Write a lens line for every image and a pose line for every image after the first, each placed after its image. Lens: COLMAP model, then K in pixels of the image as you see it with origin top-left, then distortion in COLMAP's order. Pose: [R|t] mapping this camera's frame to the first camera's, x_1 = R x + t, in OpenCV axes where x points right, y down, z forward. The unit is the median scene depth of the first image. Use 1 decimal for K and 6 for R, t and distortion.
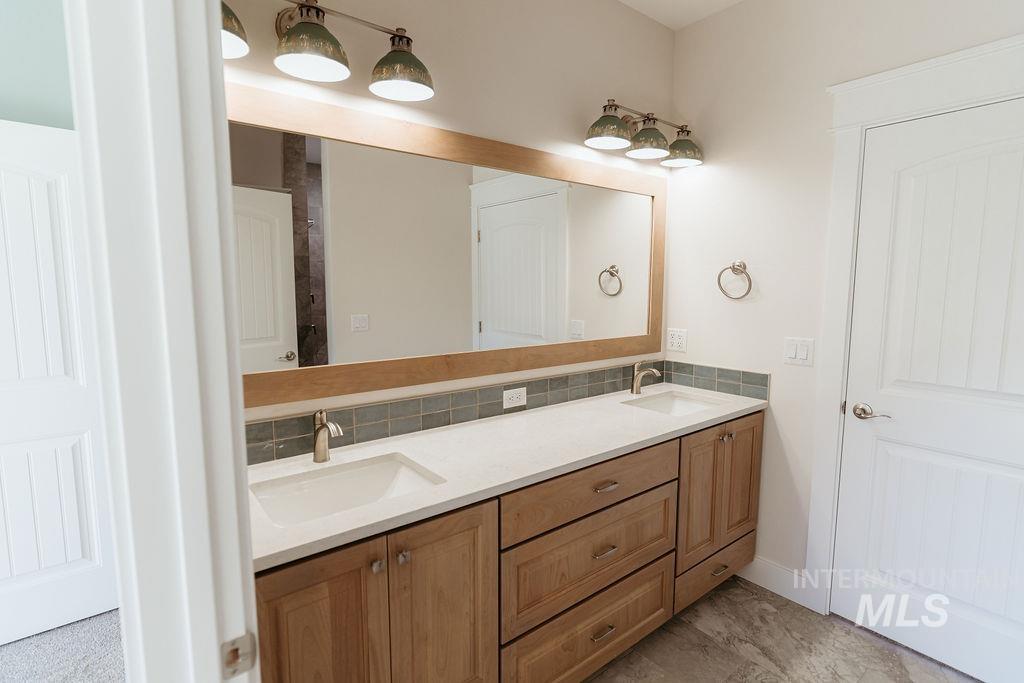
lens RADIAL K [[491.8, 0, 509.9], [0, 491.8, 337.2], [0, 0, 1]] dist [-0.000402, -0.000095]
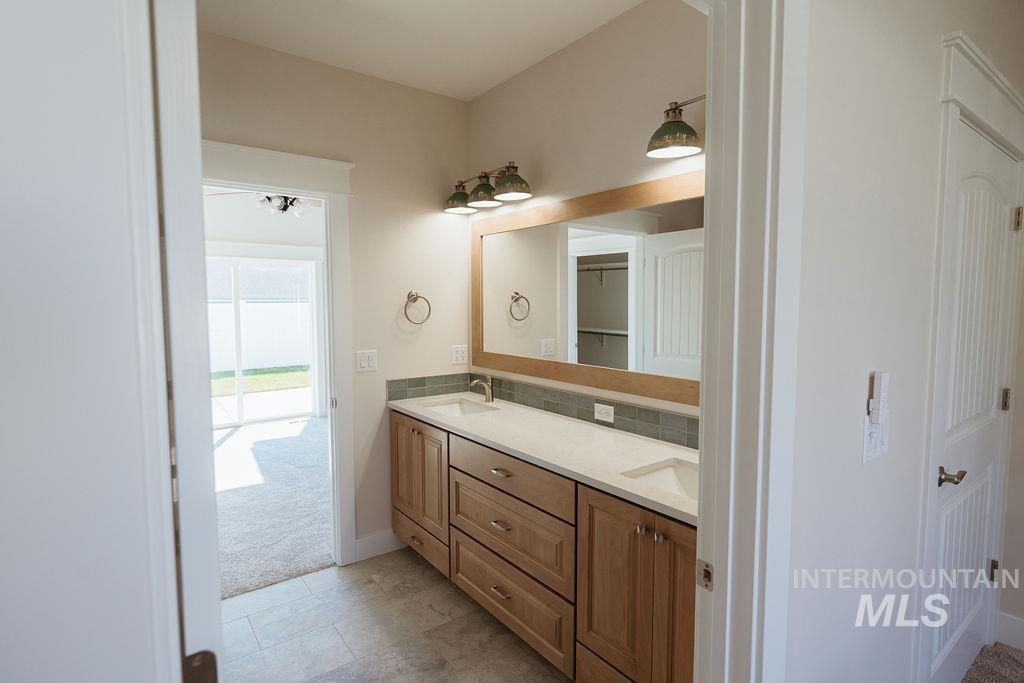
lens RADIAL K [[521.0, 0, 530.1], [0, 521.0, 339.6], [0, 0, 1]] dist [-0.000714, -0.000264]
pose [[0.004986, 0.067448, -0.997710, 1.283569], [-0.104857, 0.992258, 0.066555, -0.112370], [0.994475, 0.104285, 0.012020, 0.870682]]
